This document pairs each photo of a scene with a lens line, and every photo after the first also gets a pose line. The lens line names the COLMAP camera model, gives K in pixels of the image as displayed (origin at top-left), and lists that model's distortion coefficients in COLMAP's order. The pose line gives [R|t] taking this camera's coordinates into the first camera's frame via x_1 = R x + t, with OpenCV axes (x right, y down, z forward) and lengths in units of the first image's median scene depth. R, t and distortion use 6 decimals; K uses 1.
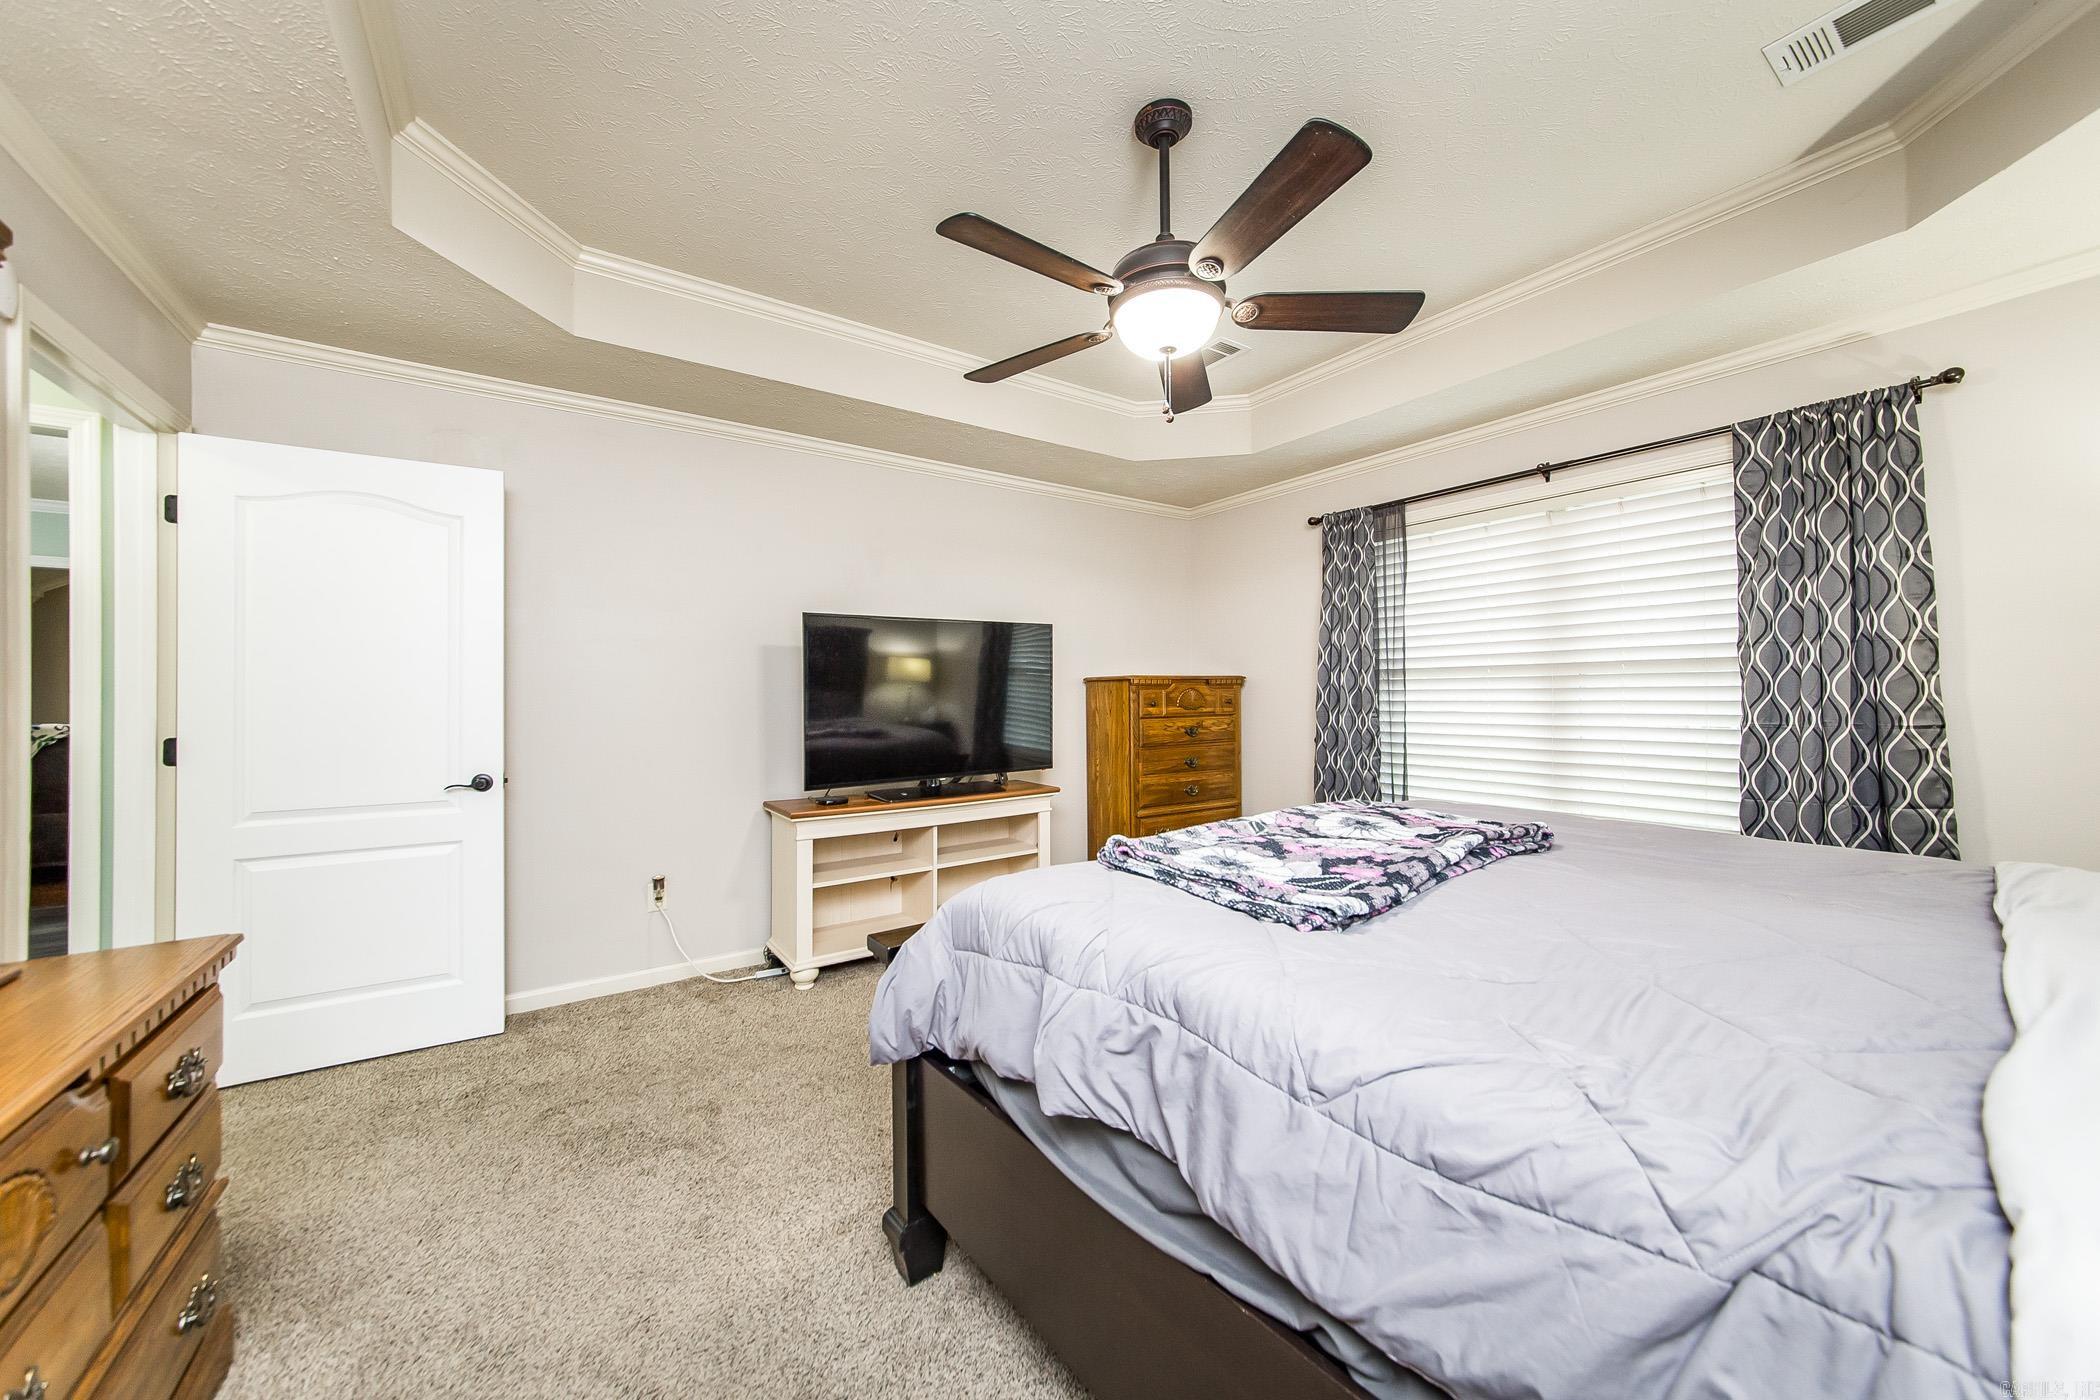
lens RADIAL K [[753.6, 0, 1041.0], [0, 753.6, 700.2], [0, 0, 1]] dist [-0.010120, -0.000097]
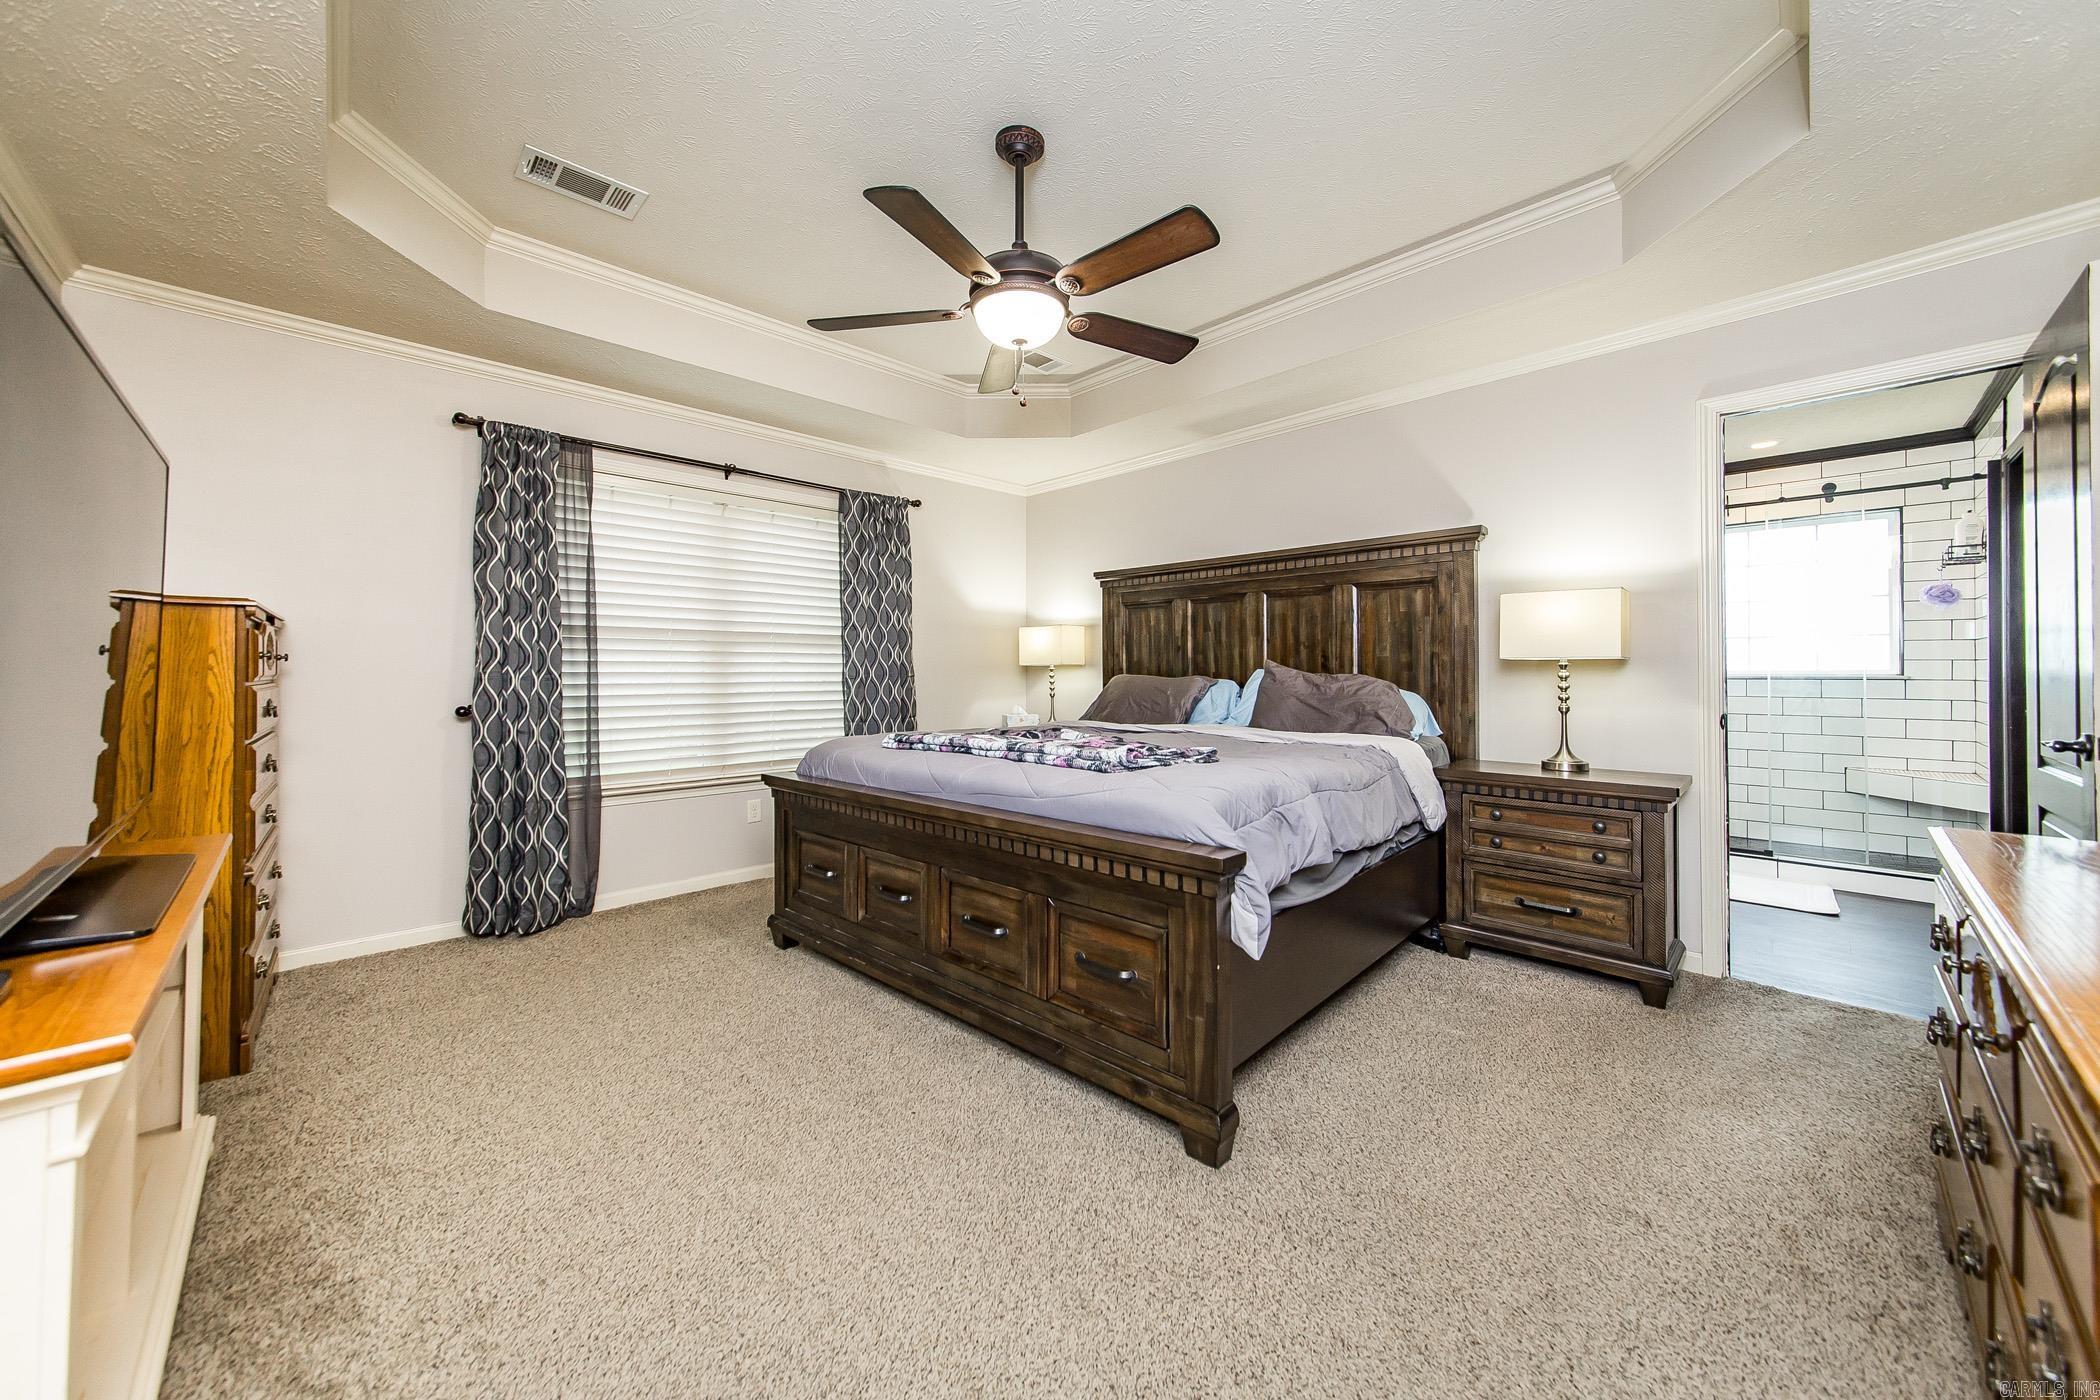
lens RADIAL K [[747.8, 0, 1053.6], [0, 747.8, 665.5], [0, 0, 1]] dist [0.018835, 0.000042]
pose [[-0.171259, 0.018459, 0.985053, -0.713648], [0.012434, 0.999785, -0.016573, 0.038833], [-0.985148, 0.009409, -0.171452, 0.837204]]
